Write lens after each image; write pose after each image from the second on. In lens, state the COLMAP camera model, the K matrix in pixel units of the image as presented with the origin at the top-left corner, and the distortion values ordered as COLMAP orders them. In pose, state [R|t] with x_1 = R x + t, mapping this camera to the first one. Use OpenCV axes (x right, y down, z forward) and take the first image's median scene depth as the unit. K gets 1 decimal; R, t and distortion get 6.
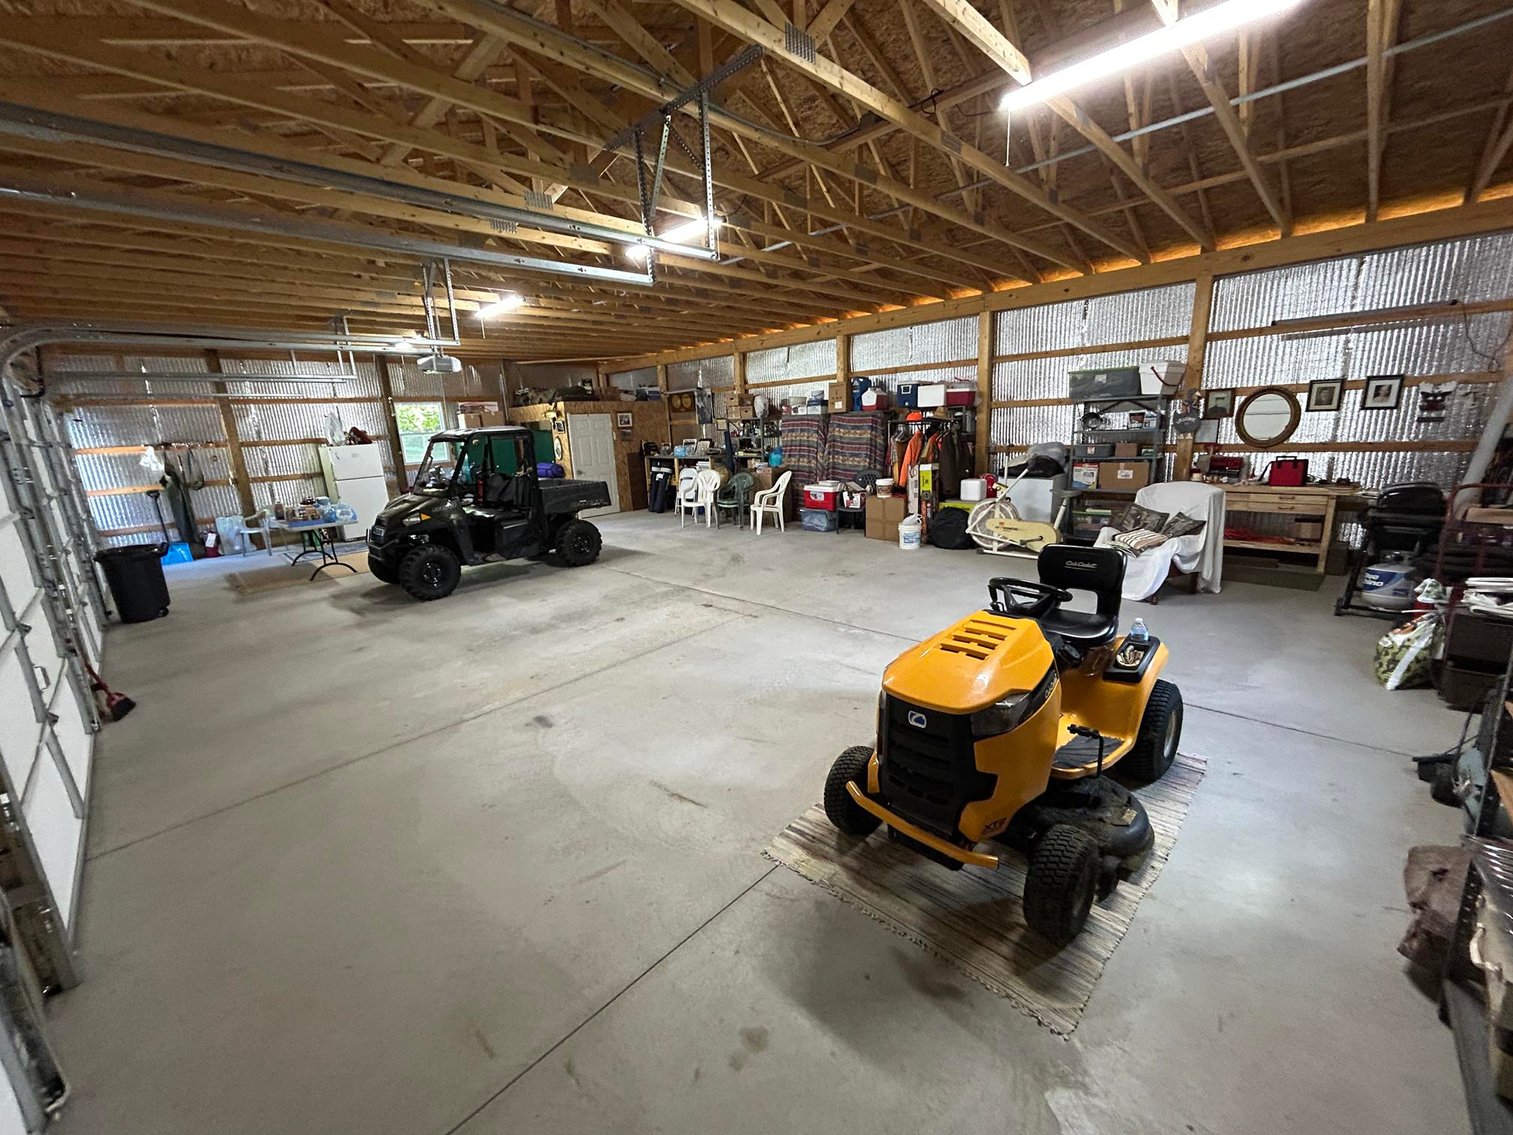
lens RADIAL K [[613.9, 0, 762.1], [0, 613.9, 563.9], [0, 0, 1]] dist [0.001654, 0.001477]
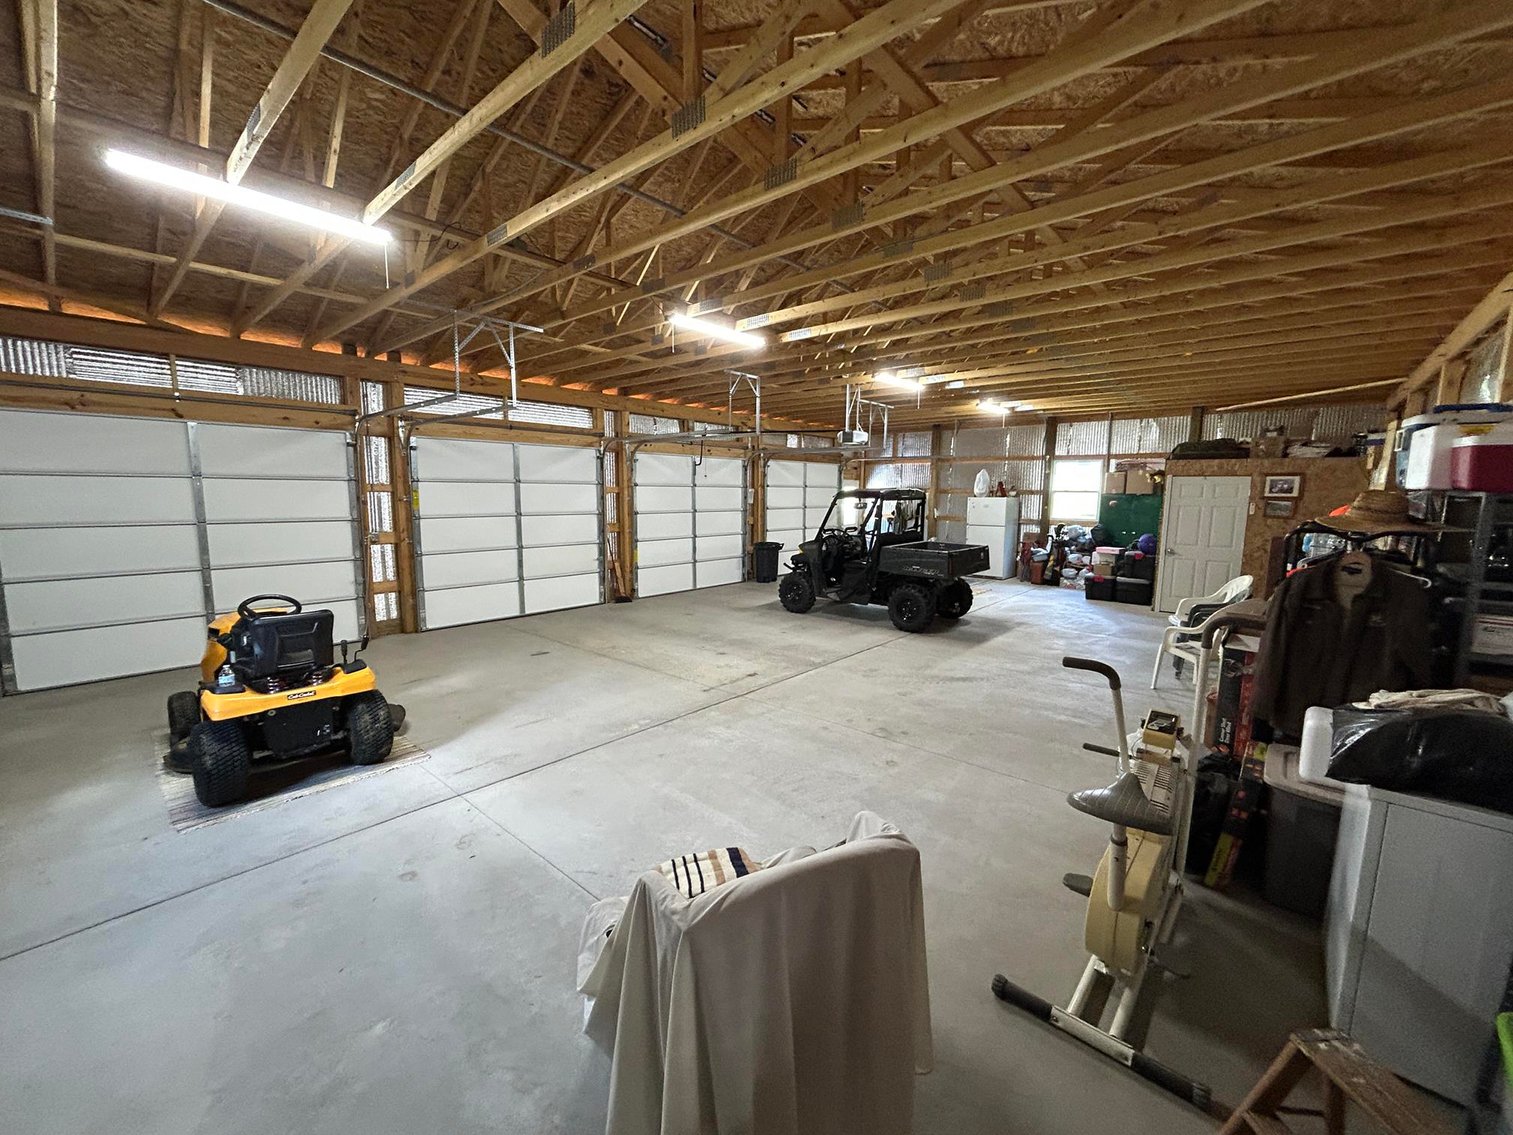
lens RADIAL K [[613.9, 0, 759.1], [0, 613.9, 570.0], [0, 0, 1]] dist [0.001654, 0.001477]
pose [[0.042859, 0.179521, -0.982820, 0.898879], [-0.236379, 0.957616, 0.164609, -0.273524], [0.970715, 0.225263, 0.083478, 0.924597]]
